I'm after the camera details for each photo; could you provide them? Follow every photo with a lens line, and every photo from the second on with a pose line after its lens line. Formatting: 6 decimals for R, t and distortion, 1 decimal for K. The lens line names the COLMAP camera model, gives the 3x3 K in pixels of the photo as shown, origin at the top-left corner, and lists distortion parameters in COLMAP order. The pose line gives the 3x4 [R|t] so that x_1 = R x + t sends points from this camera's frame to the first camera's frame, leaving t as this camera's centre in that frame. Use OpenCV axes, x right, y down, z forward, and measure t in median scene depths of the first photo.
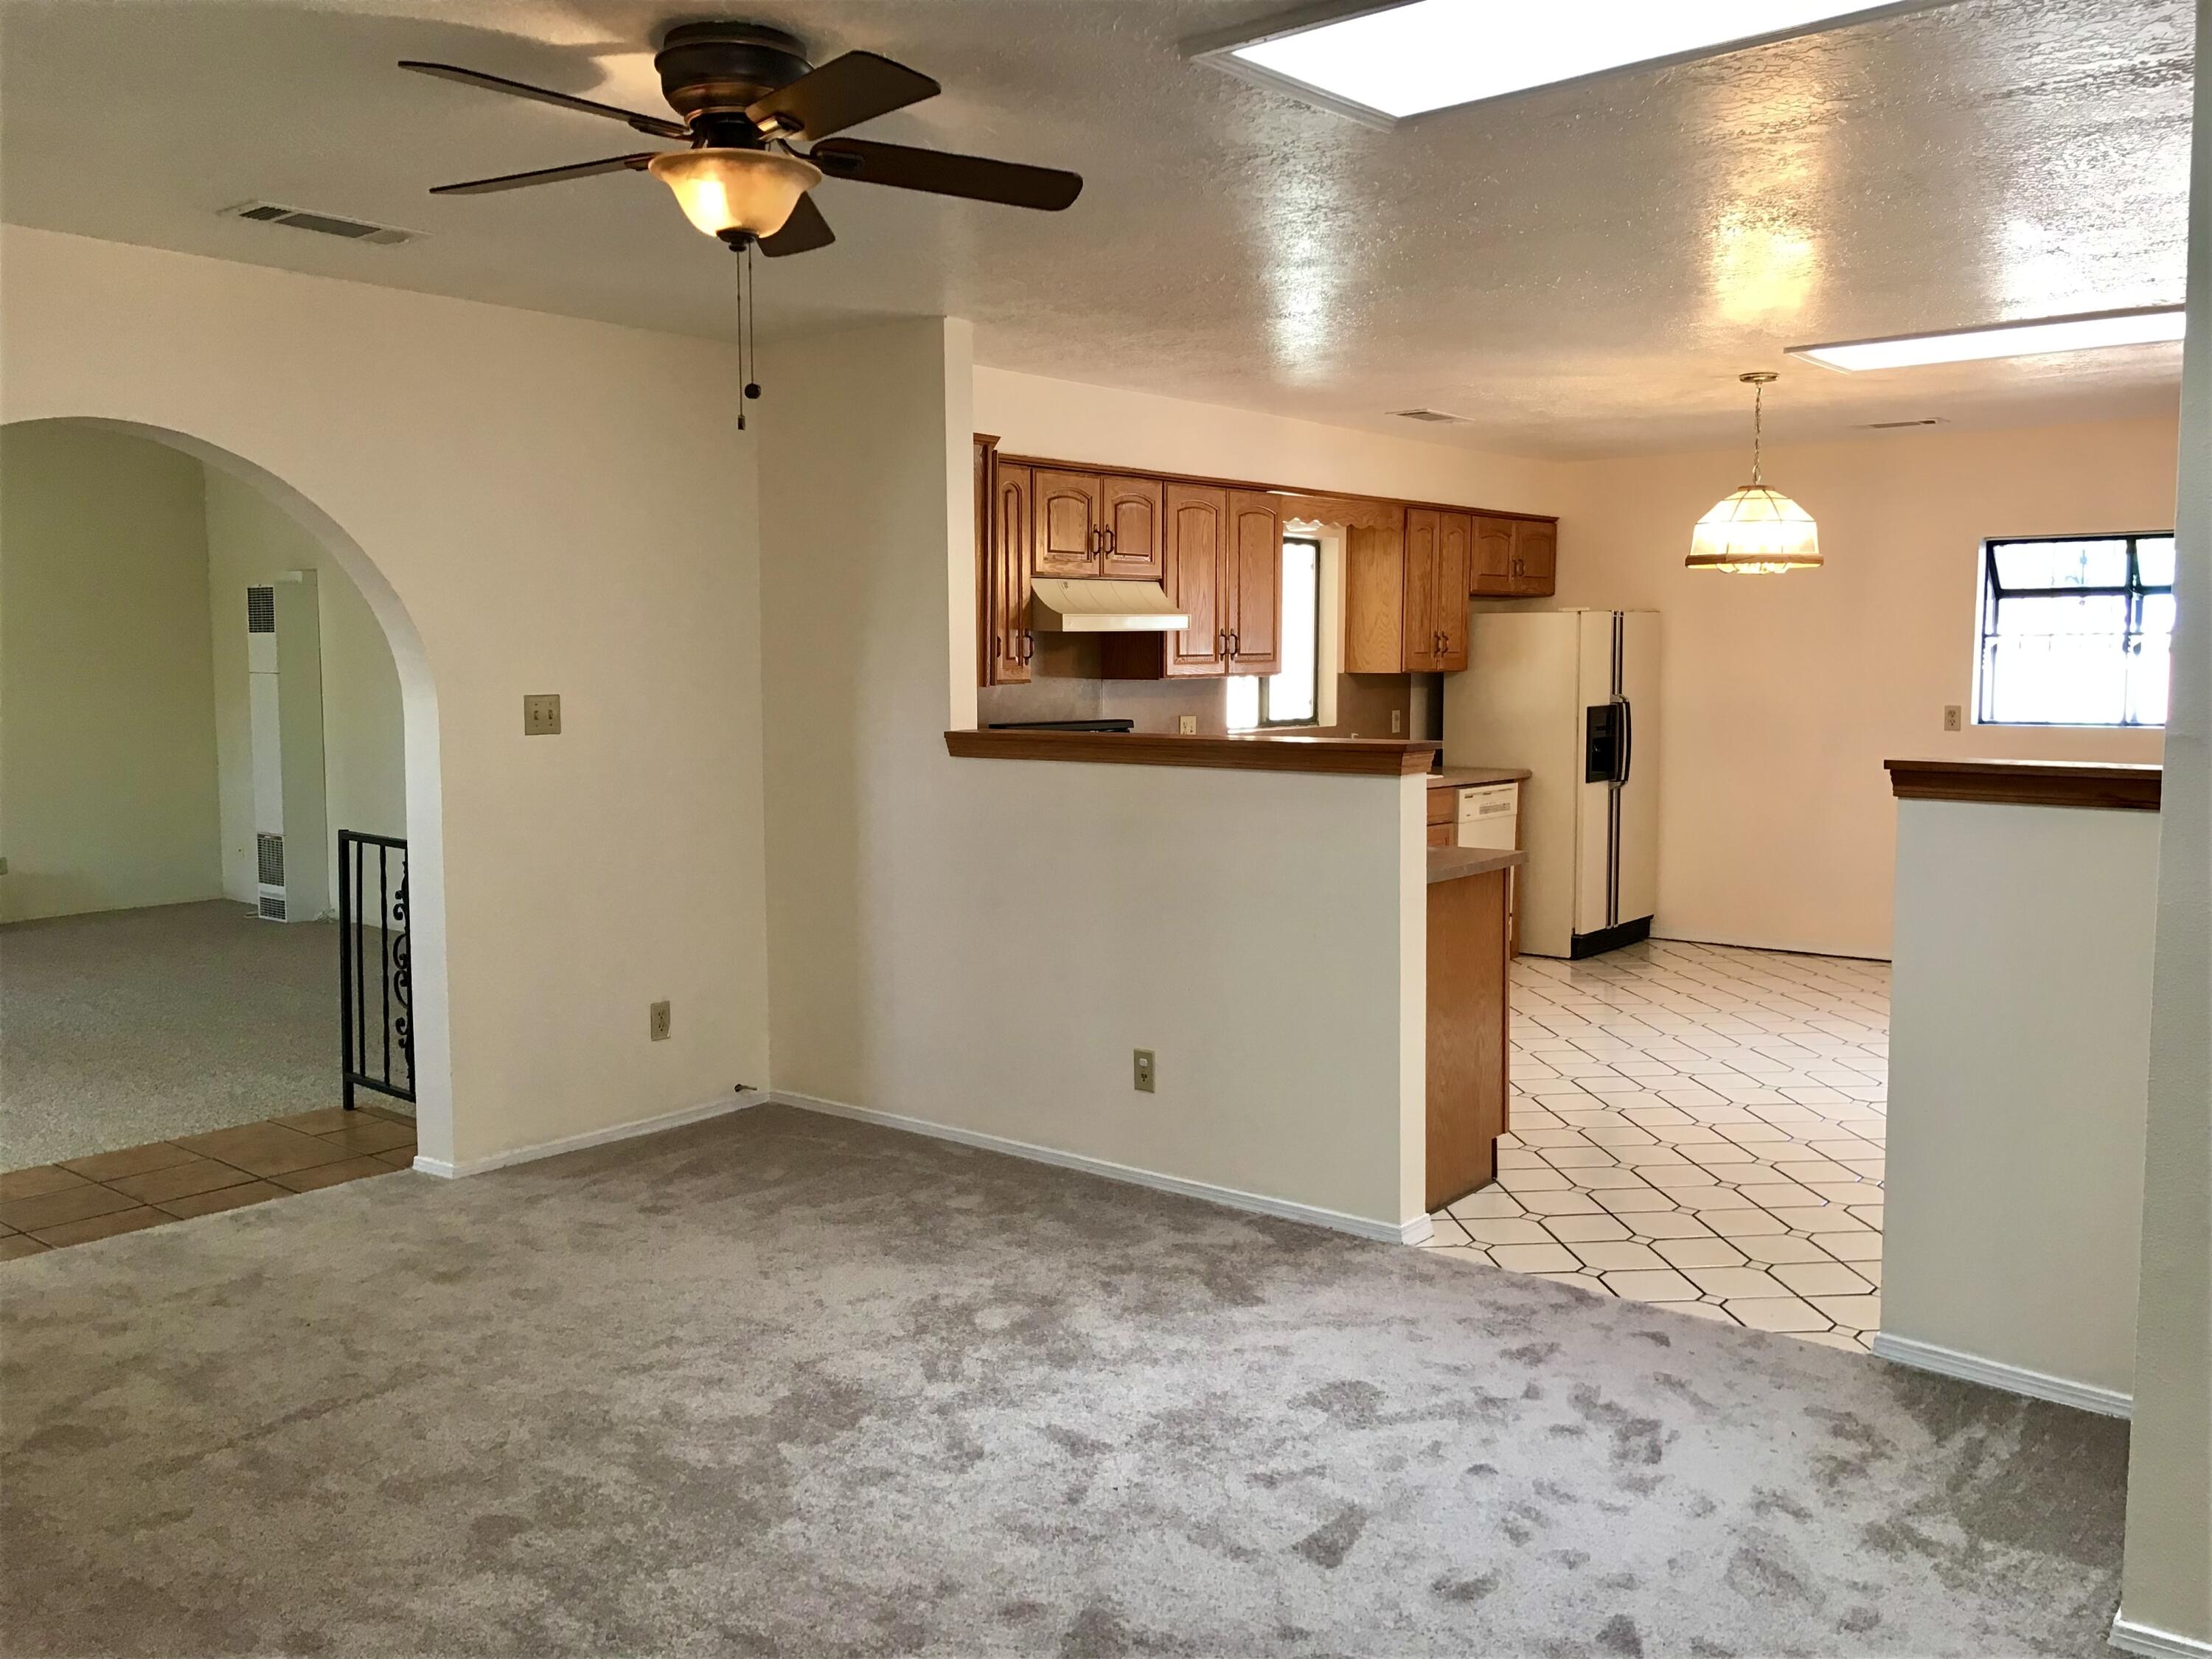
lens RADIAL K [[1820.3, 0, 1093.6], [0, 1820.3, 827.3], [0, 0, 1]] dist [0.032731, -0.030689]
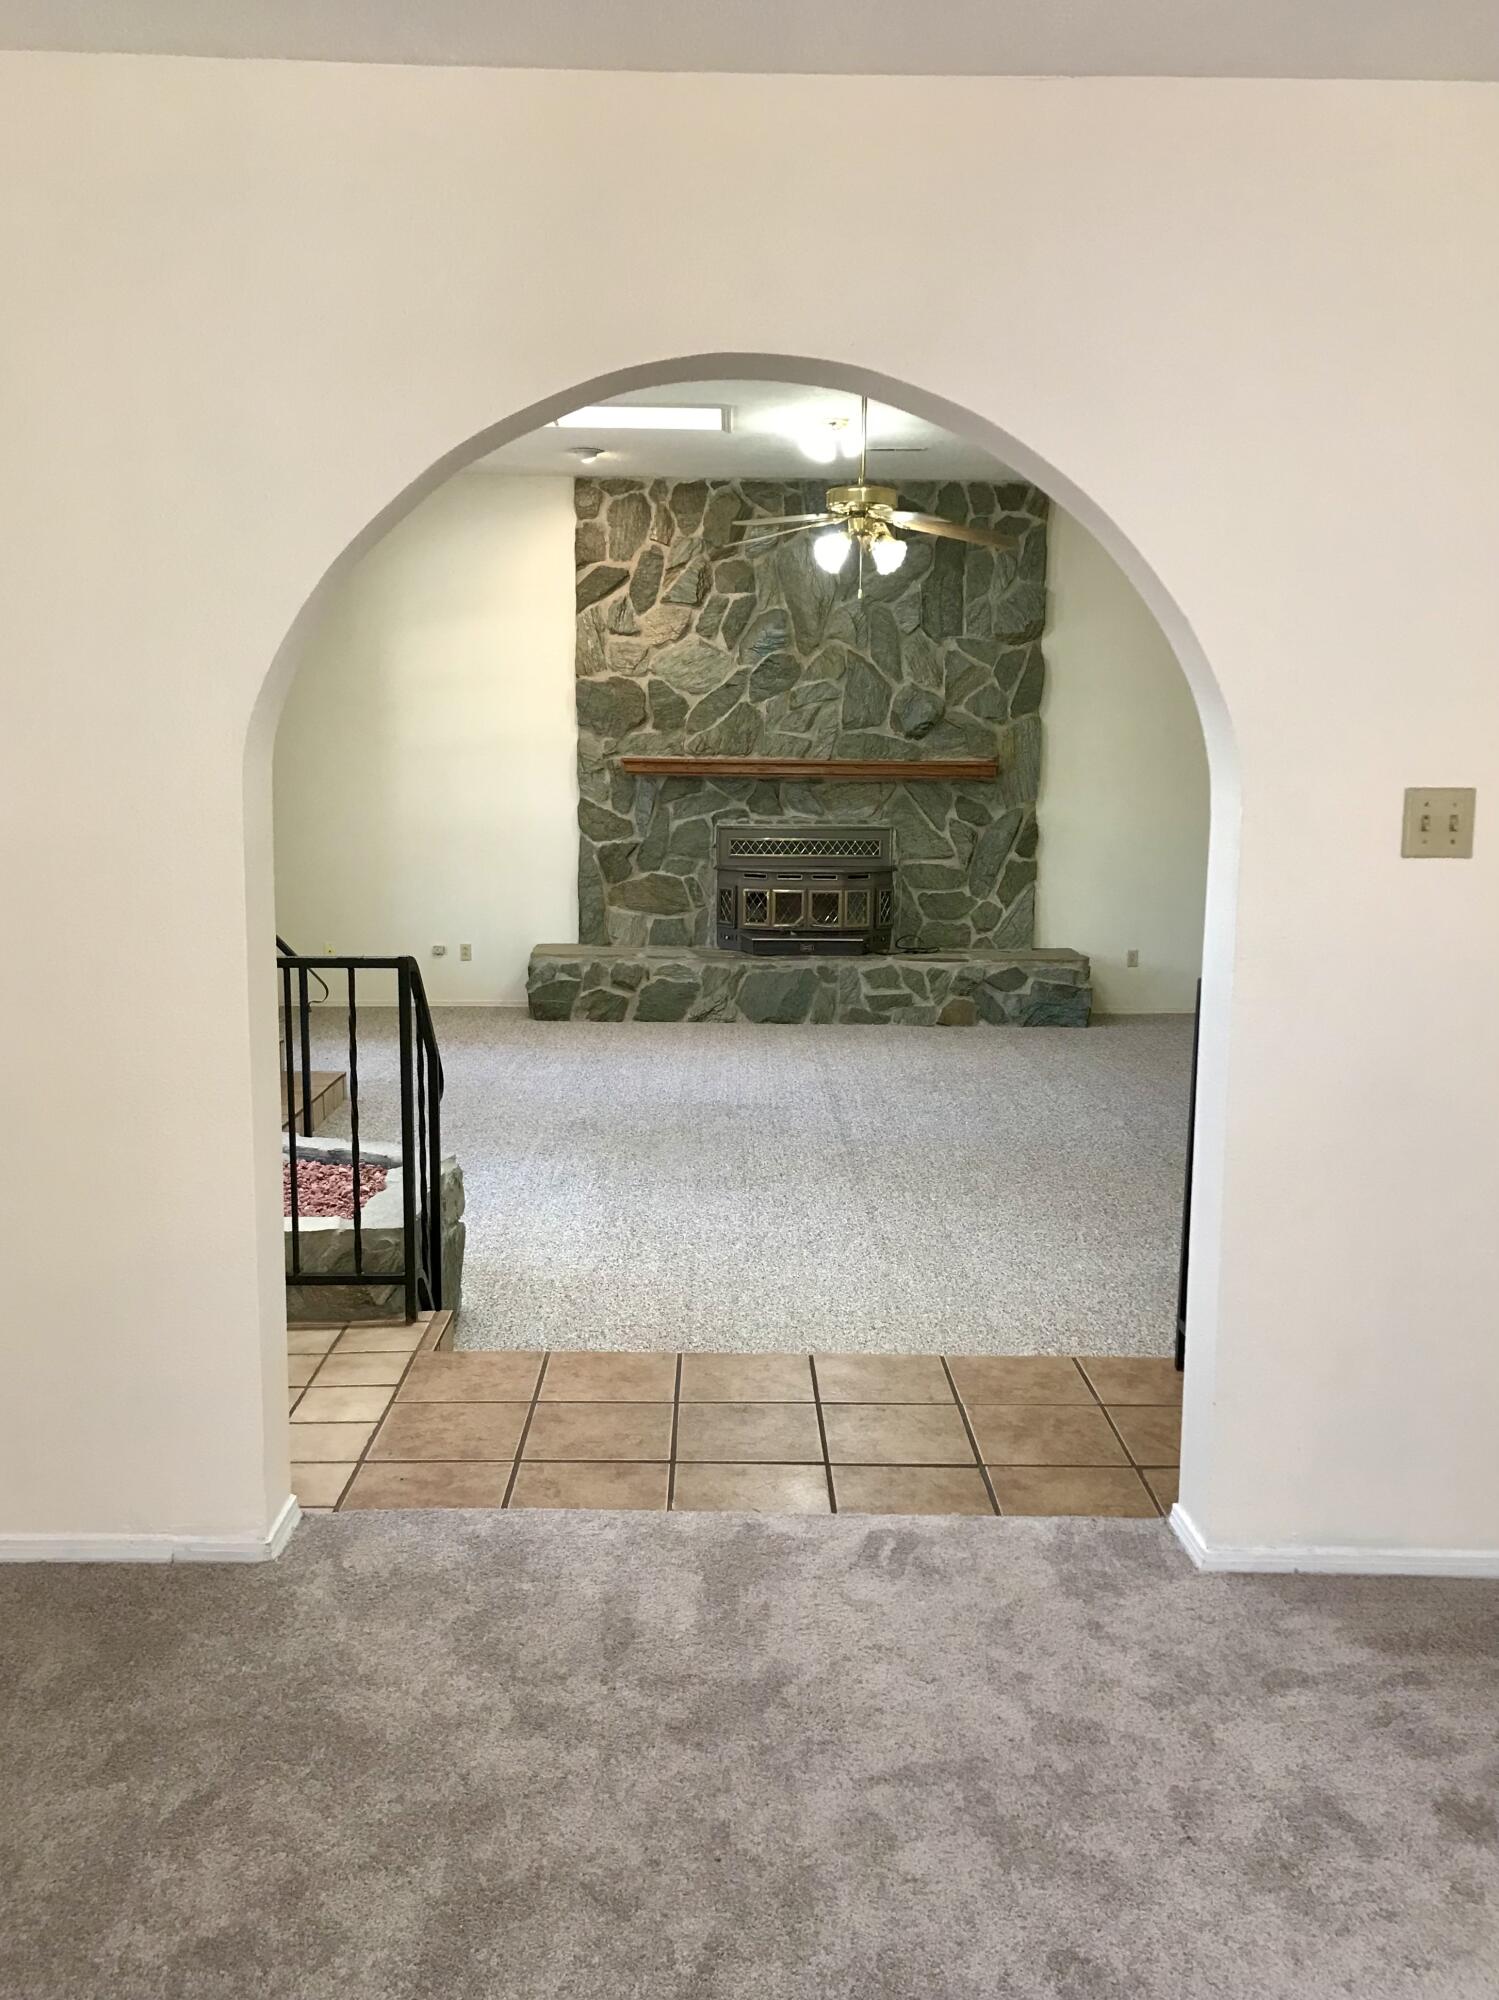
lens RADIAL K [[1645.8, 0, 746.4], [0, 1645.8, 1023.9], [0, 0, 1]] dist [0.032731, -0.030689]
pose [[0.632965, 0.122672, -0.764400, -0.042933], [-0.076149, 0.992444, 0.096213, -0.034692], [0.770426, -0.002691, 0.637523, 0.539721]]
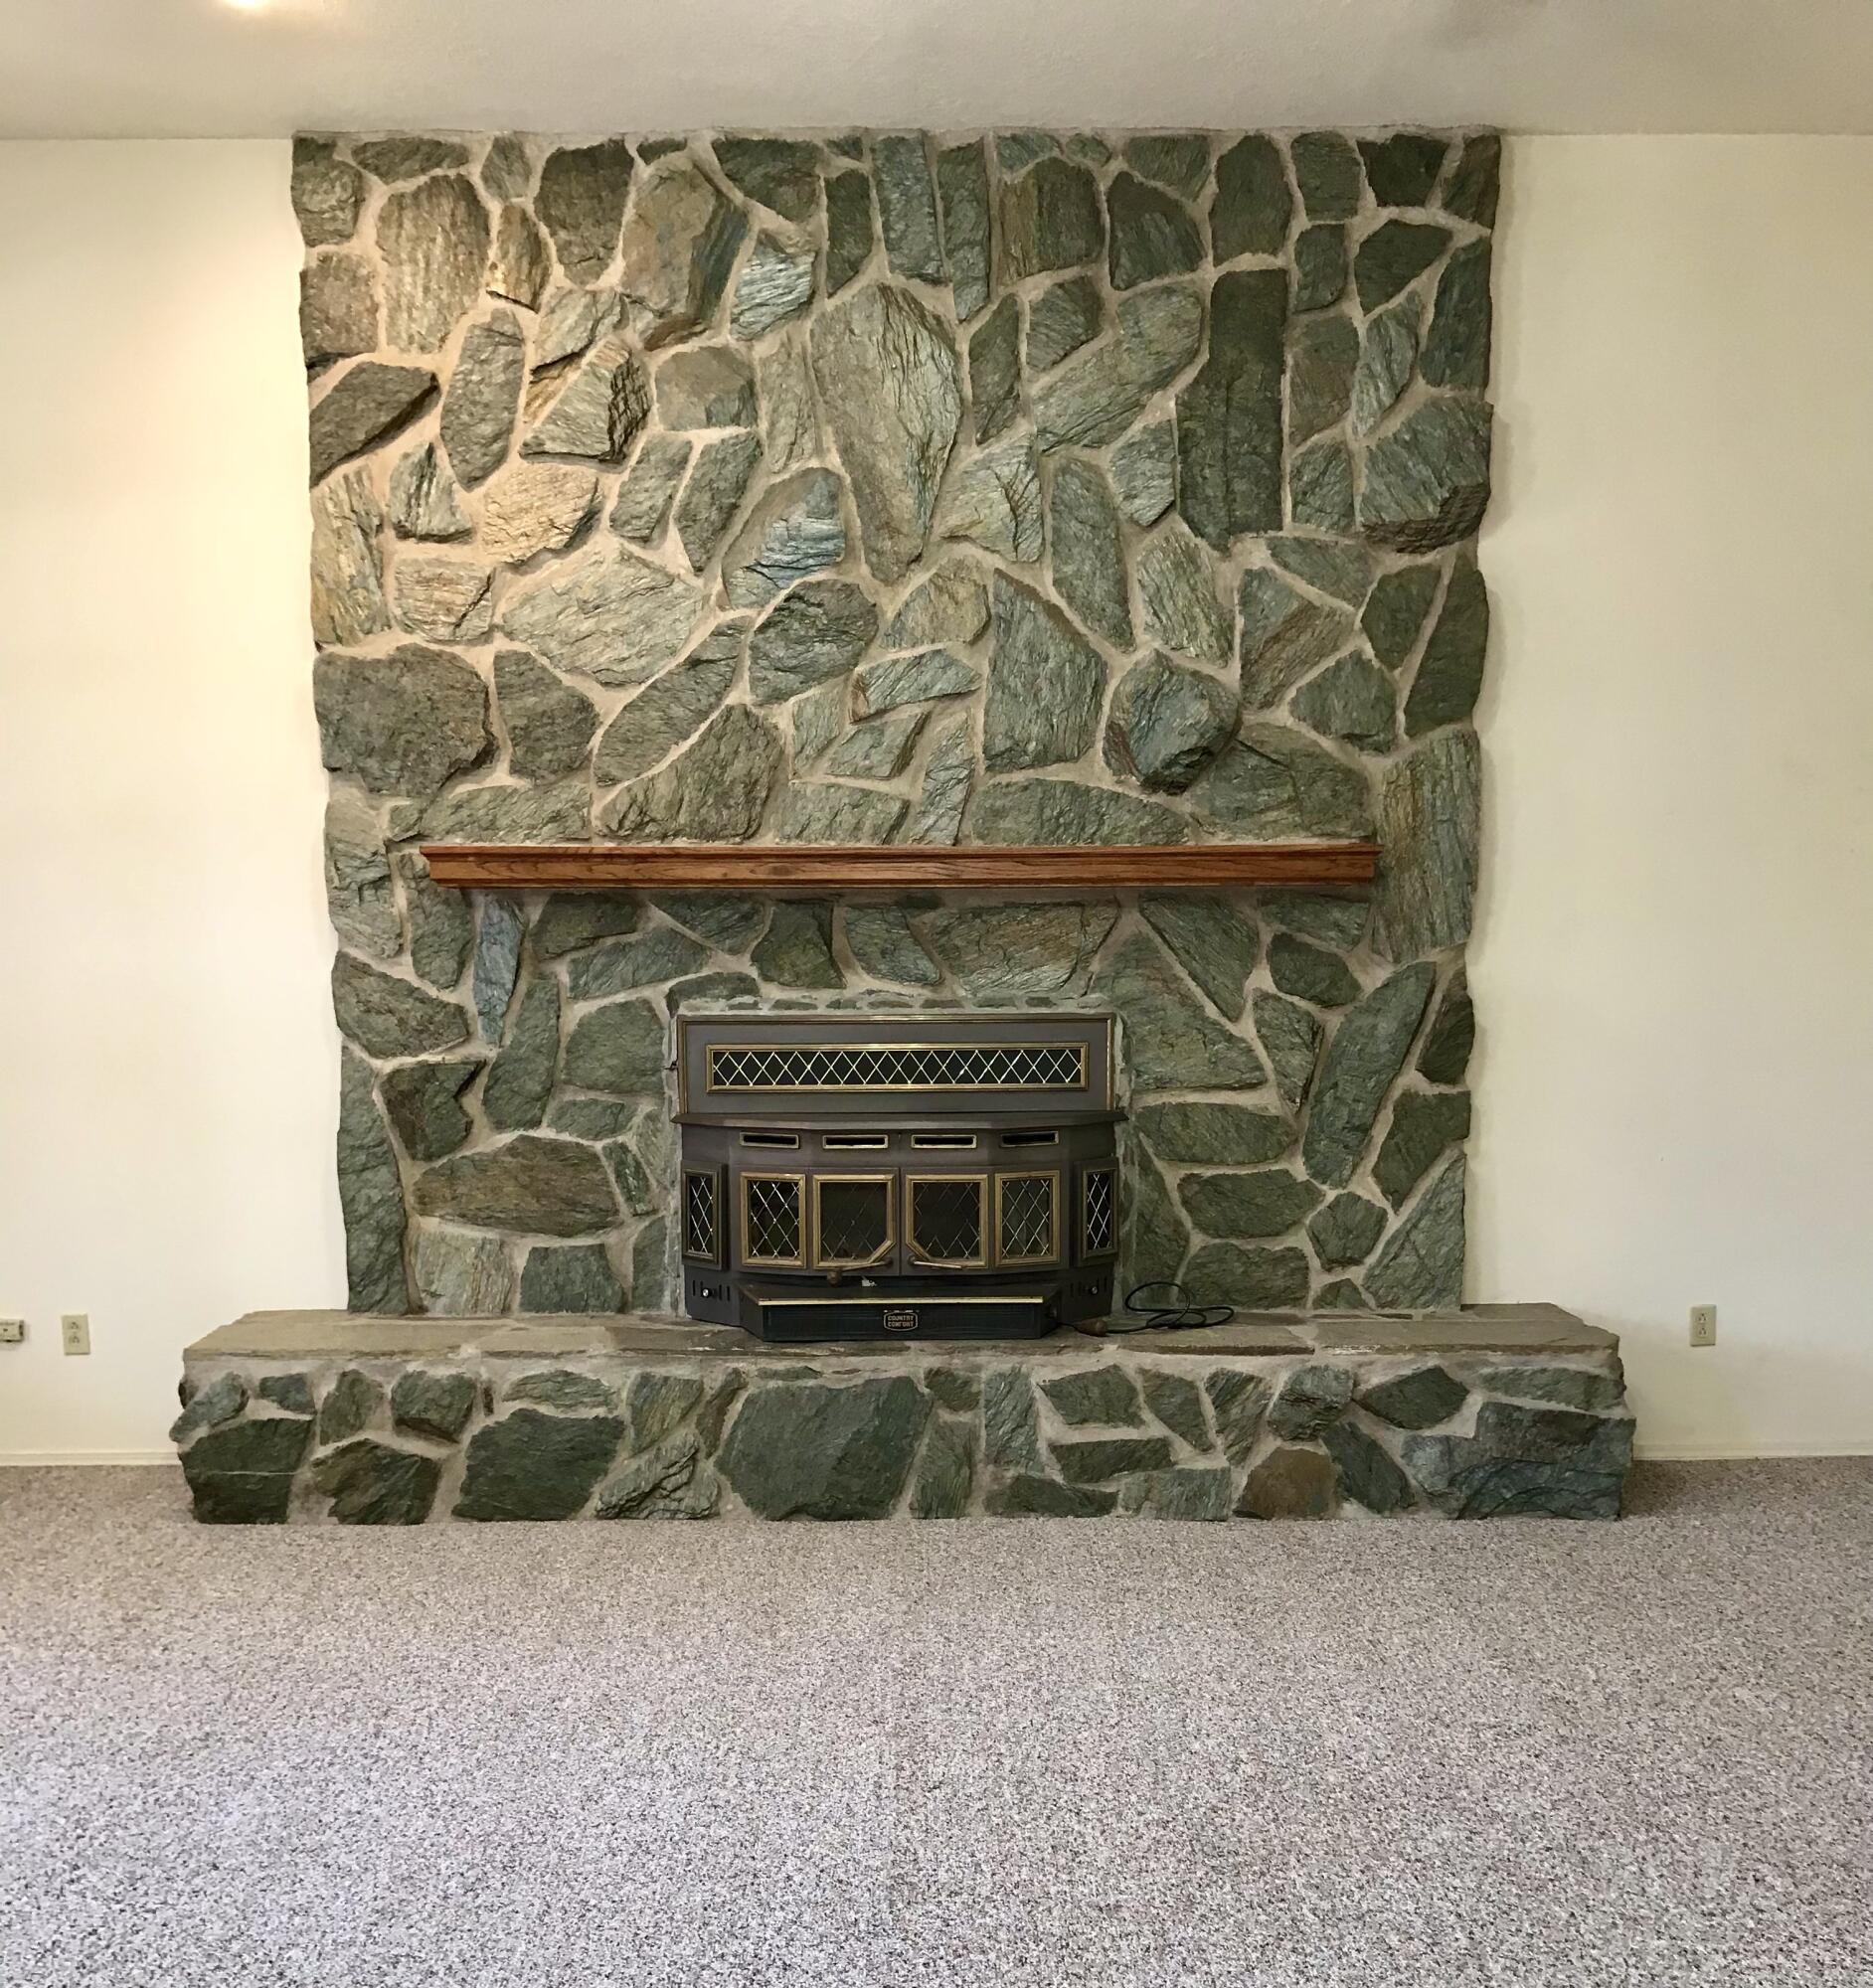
lens RADIAL K [[2025.8, 0, 933.2], [0, 2025.8, 1257.9], [0, 0, 1]] dist [0.003438, 0.000000]
pose [[0.631918, 0.103402, -0.768107, -0.772202], [-0.062375, 0.994631, 0.082581, -0.050074], [0.772521, -0.004274, 0.634974, 1.255285]]
